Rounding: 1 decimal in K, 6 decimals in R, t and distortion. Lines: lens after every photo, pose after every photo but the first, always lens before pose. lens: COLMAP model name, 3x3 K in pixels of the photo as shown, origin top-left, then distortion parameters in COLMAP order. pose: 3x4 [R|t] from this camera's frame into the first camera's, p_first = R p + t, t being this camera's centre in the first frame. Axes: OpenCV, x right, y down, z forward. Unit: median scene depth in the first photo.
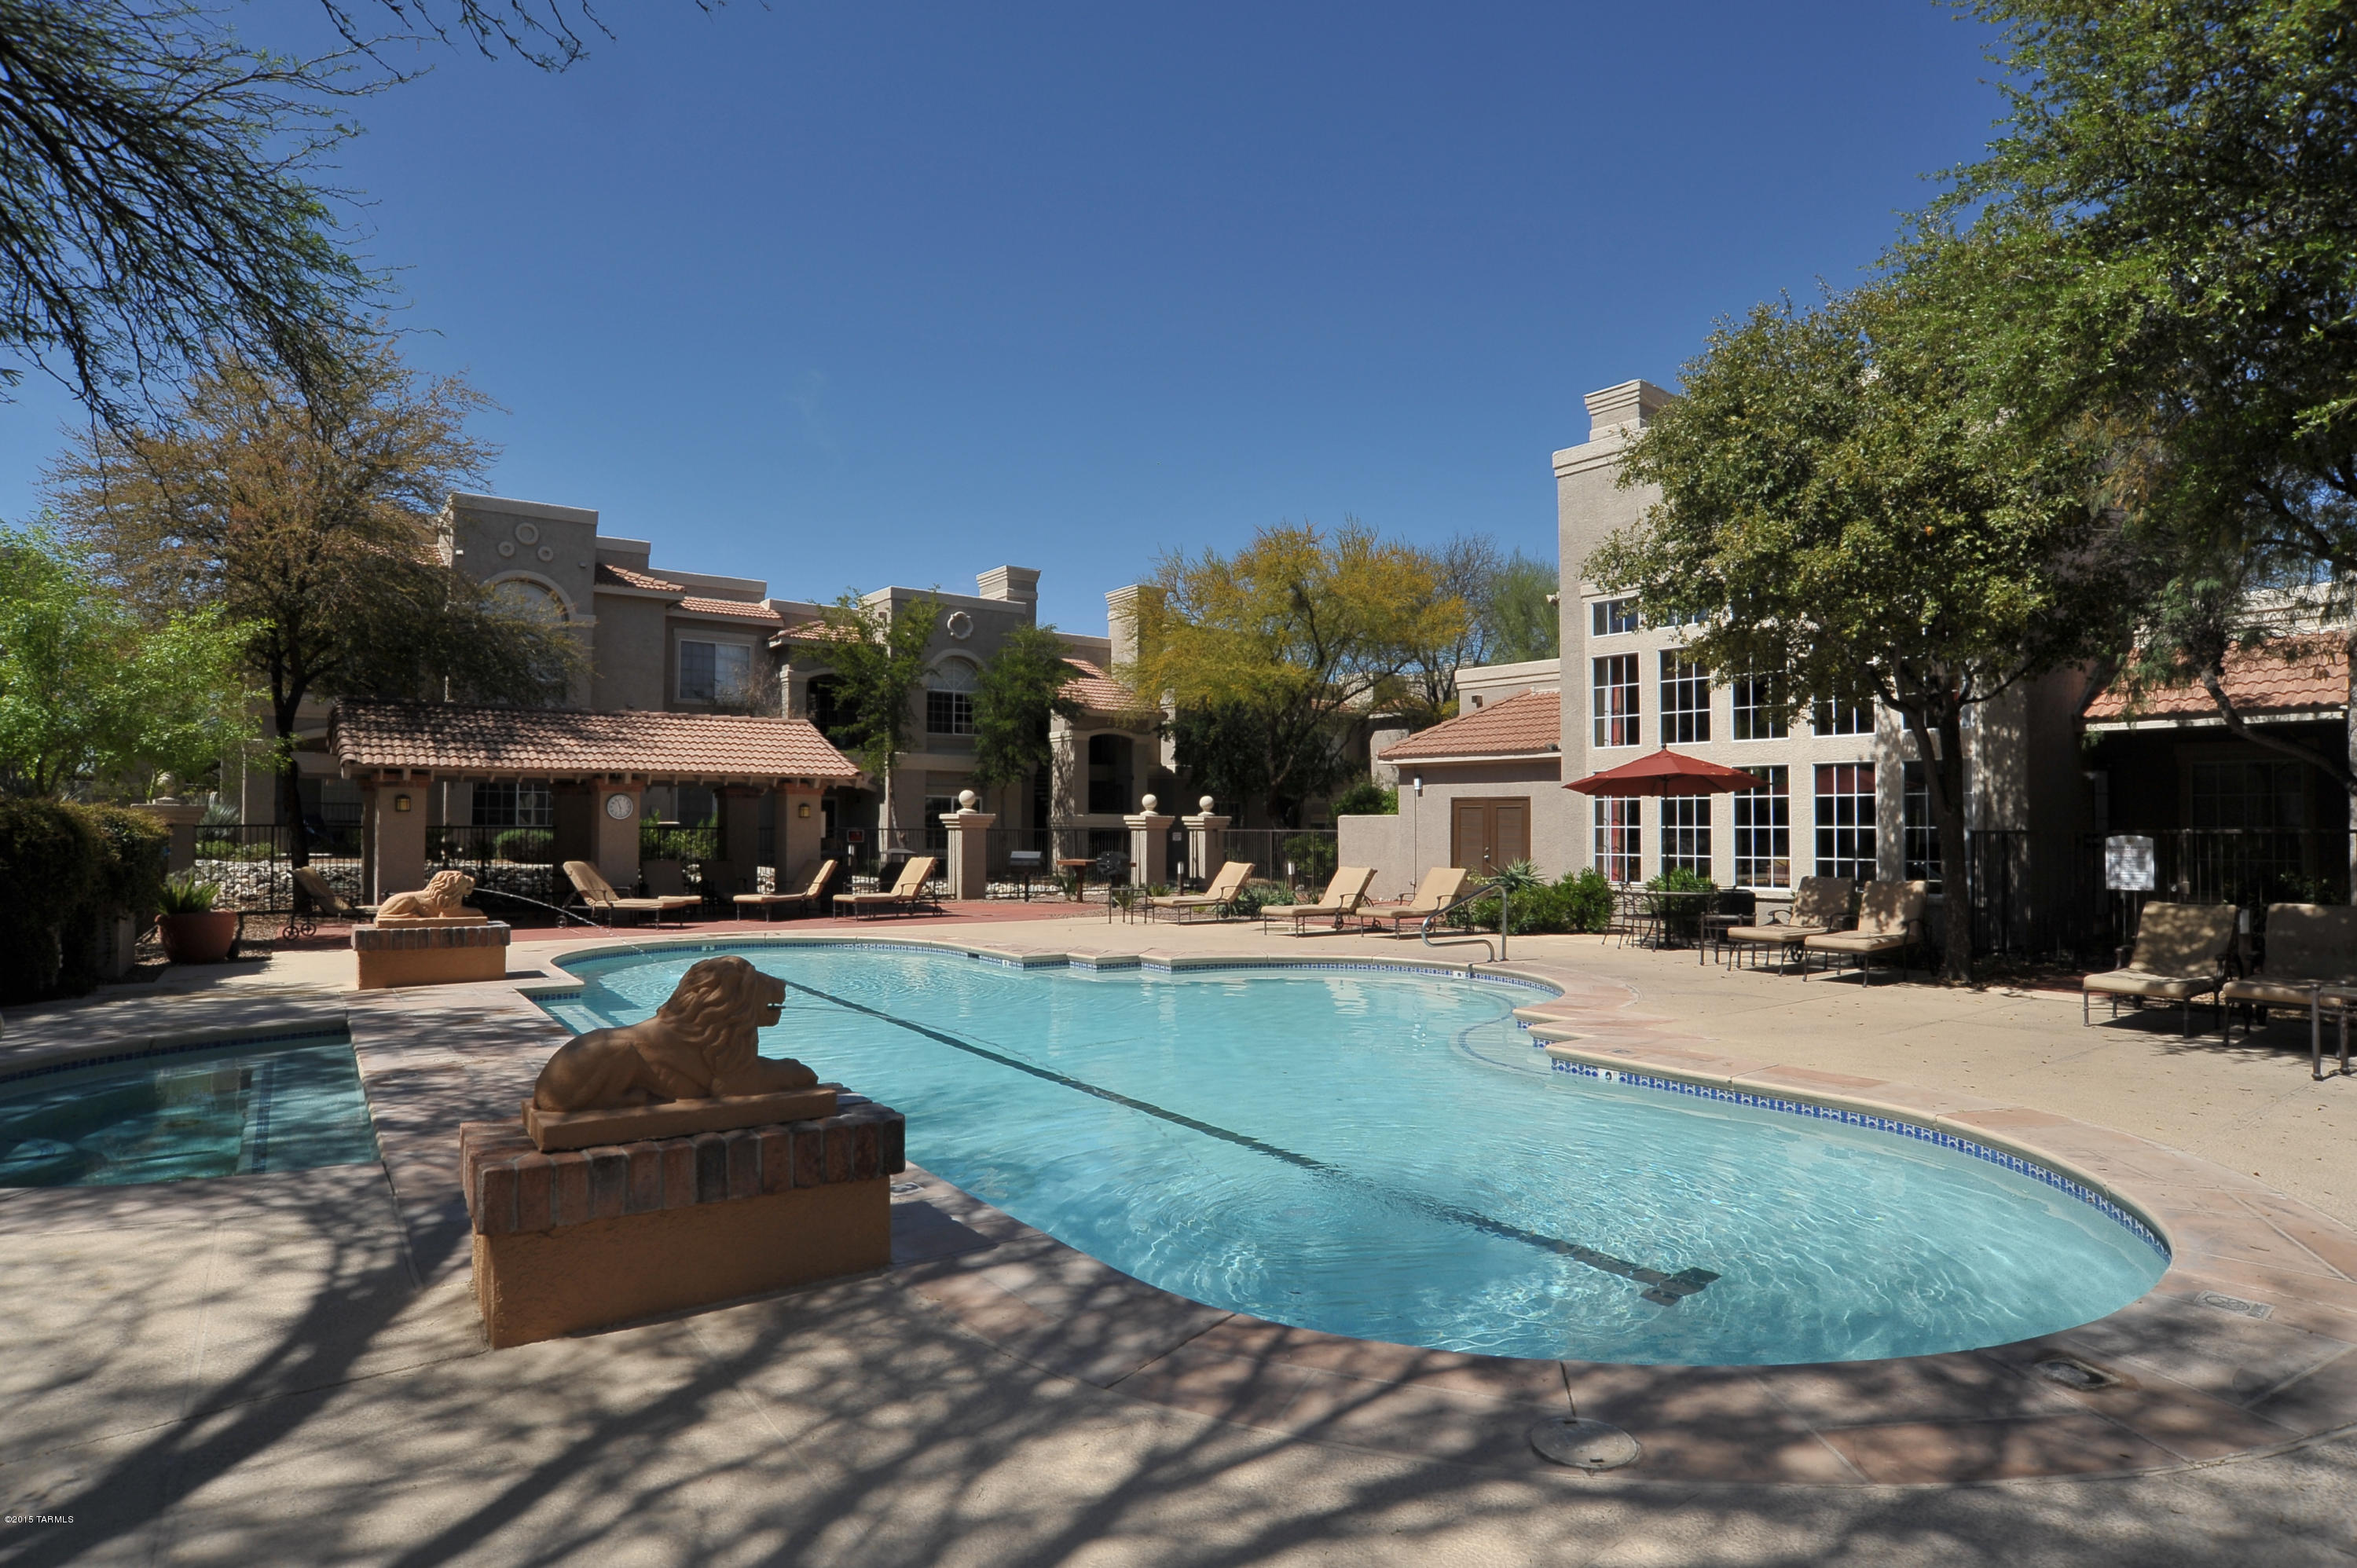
lens RADIAL K [[1168.7, 0, 1185.3], [0, 1168.7, 785.7], [0, 0, 1]] dist [-0.106512, 0.051585]
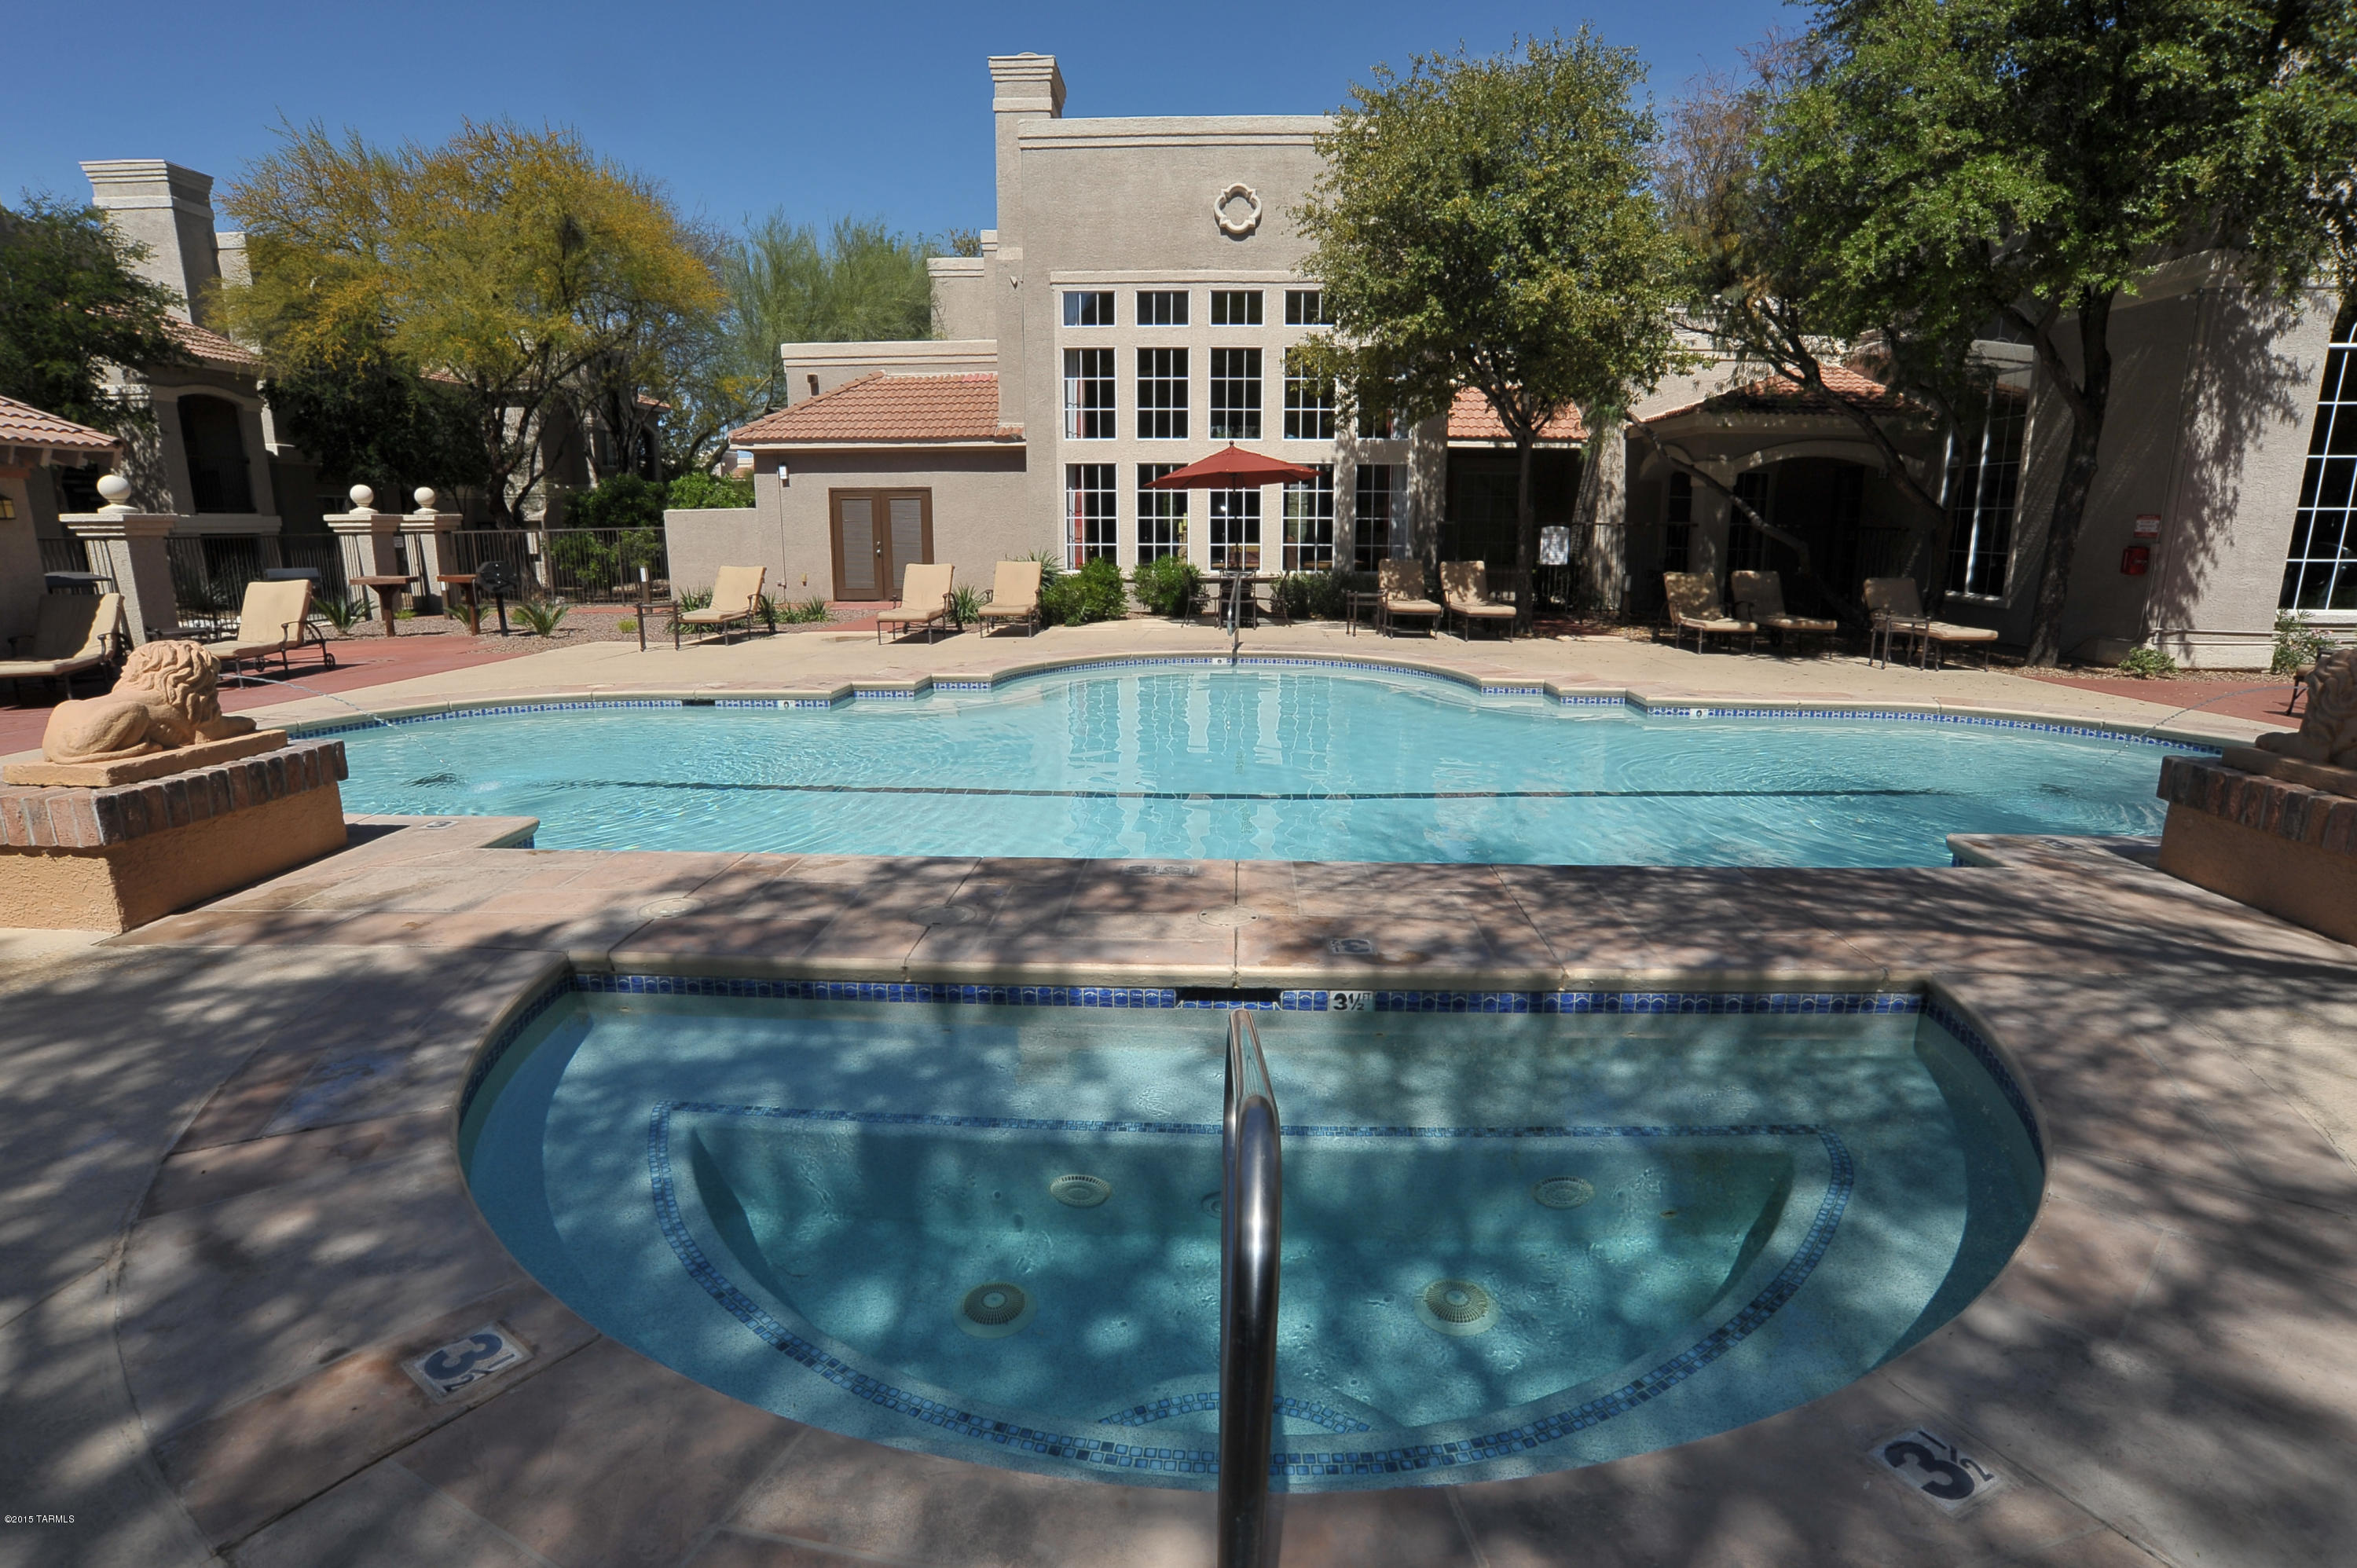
lens RADIAL K [[1168.7, 0, 1185.3], [0, 1168.7, 785.7], [0, 0, 1]] dist [-0.106512, 0.051585]
pose [[0.664398, -0.171401, 0.727460, -0.463039], [-0.023739, 0.968016, 0.249761, 0.006623], [-0.747002, -0.183210, 0.639079, 0.261400]]
